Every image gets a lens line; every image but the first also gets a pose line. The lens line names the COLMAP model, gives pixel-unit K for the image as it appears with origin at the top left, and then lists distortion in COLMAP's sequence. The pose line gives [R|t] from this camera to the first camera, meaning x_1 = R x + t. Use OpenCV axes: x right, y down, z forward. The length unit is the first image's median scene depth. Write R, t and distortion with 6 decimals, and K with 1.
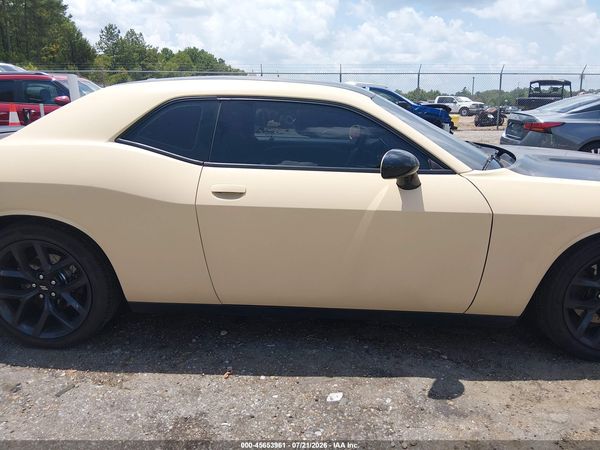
lens RADIAL K [[455.7, 0, 299.4], [0, 455.7, 234.8], [0, 0, 1]] dist [0.068454, -0.114845]
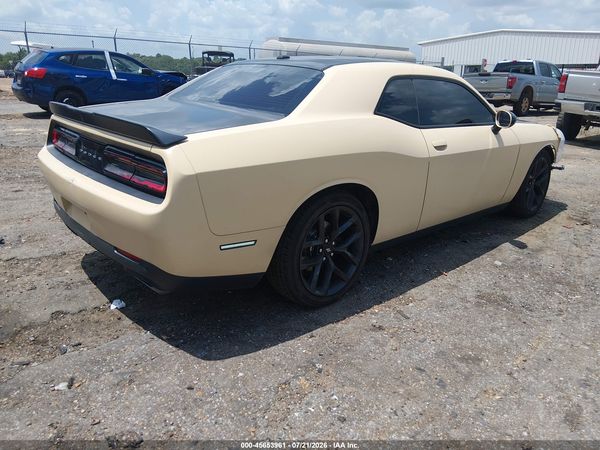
lens RADIAL K [[466.9, 0, 291.5], [0, 466.9, 224.6], [0, 0, 1]] dist [0.074461, -0.131404]
pose [[0.707060, -0.201889, 0.677722, -1.465602], [0.172217, 0.978686, 0.111872, -0.092817], [-0.685863, 0.037615, 0.726758, 0.253933]]
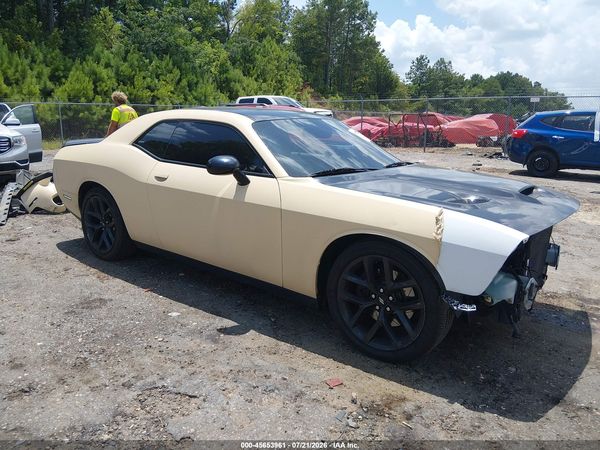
lens RADIAL K [[466.9, 0, 291.5], [0, 466.9, 224.6], [0, 0, 1]] dist [0.074461, -0.131404]
pose [[0.796941, 0.133810, -0.589050, 1.182336], [-0.179566, 0.983552, -0.019513, 0.021175], [0.576750, 0.121324, 0.807861, -0.062709]]
